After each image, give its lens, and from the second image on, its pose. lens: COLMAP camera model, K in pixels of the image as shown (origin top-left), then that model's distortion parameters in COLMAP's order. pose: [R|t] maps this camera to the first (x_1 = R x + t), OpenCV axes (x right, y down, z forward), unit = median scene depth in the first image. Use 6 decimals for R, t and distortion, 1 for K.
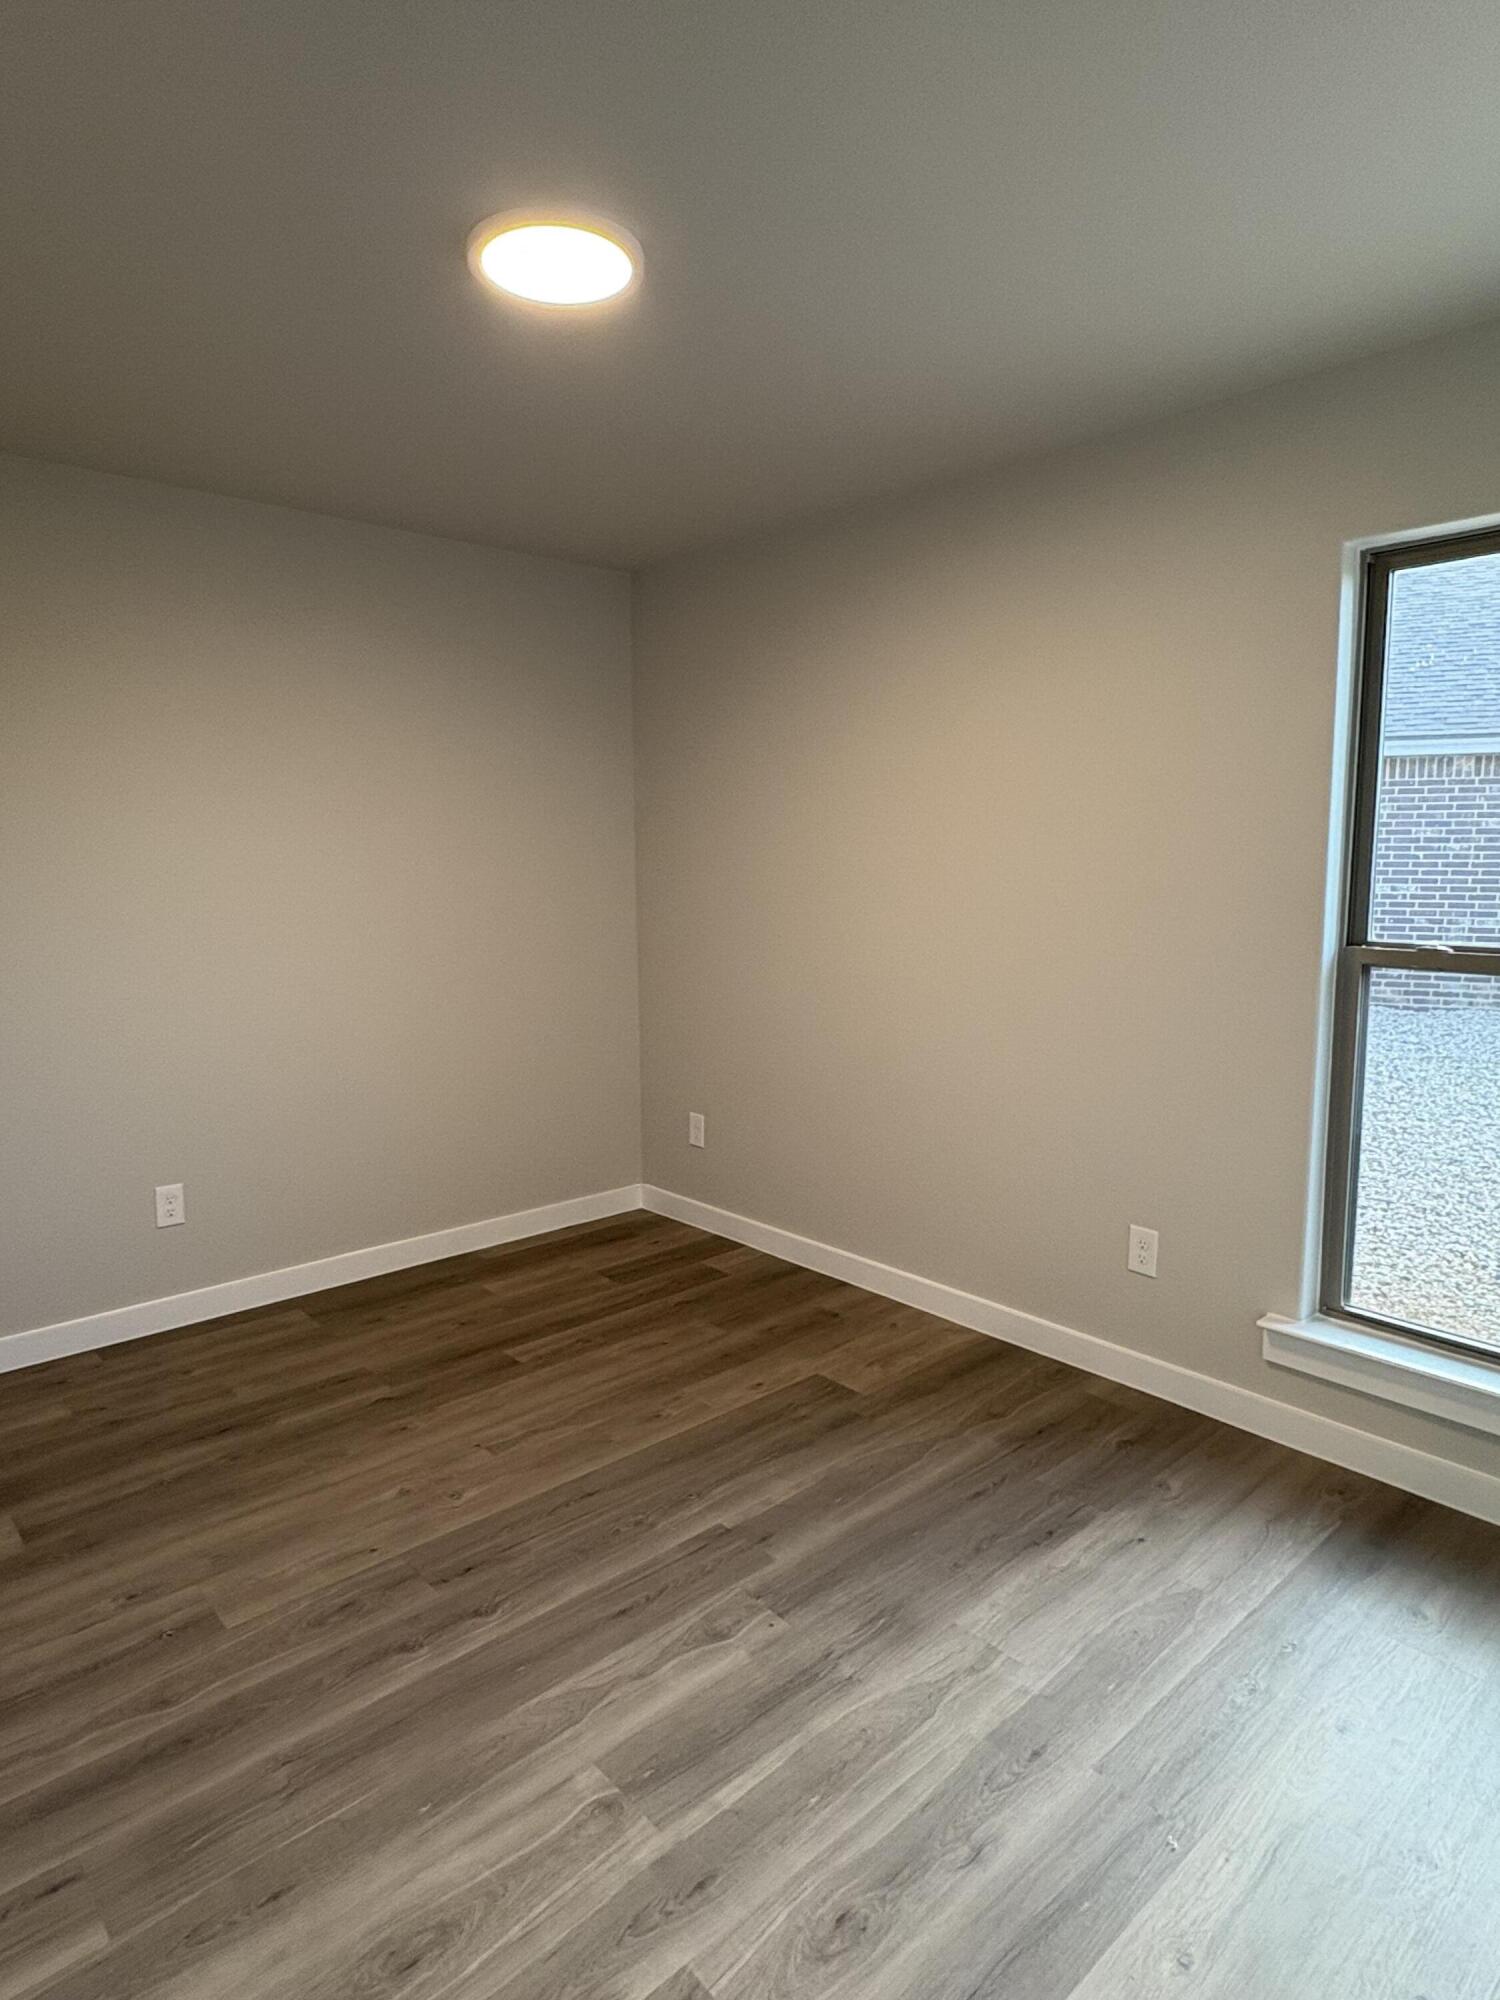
lens RADIAL K [[1163.5, 0, 750.0], [0, 1163.5, 1000.0], [0, 0, 1]] dist [0.000204, 0.000557]
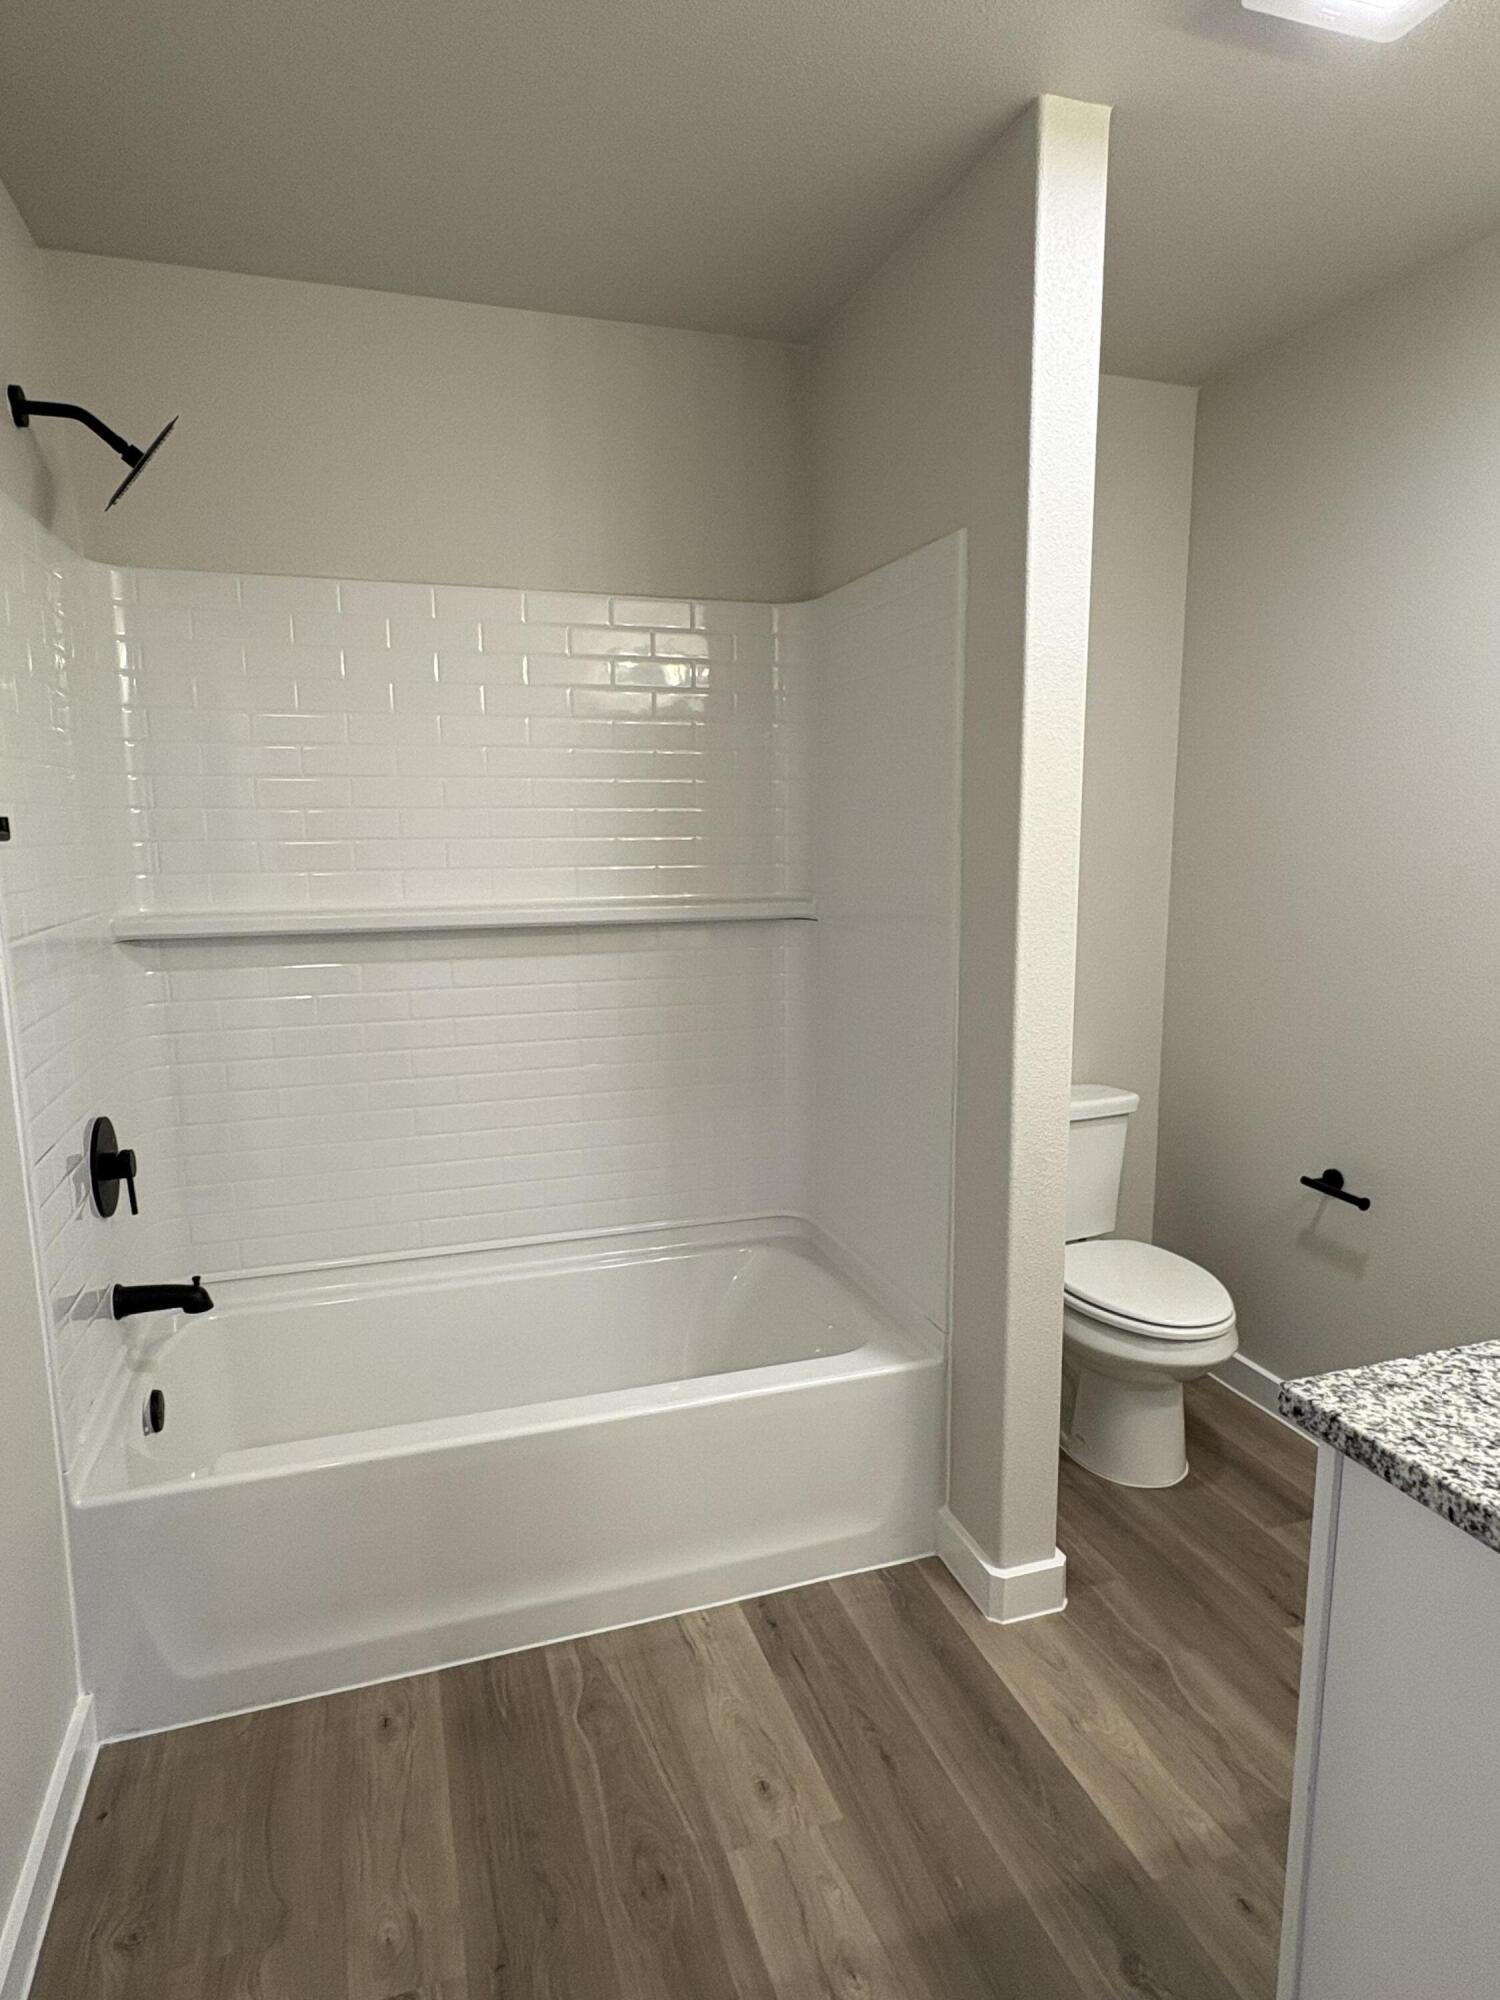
lens RADIAL K [[1163.5, 0, 750.0], [0, 1163.5, 1000.0], [0, 0, 1]] dist [0.000204, 0.000557]
pose [[-0.409647, 0.144803, -0.900678, 0.836609], [-0.108766, 0.972526, 0.205823, -0.164577], [0.905737, 0.182277, -0.382643, 1.302711]]
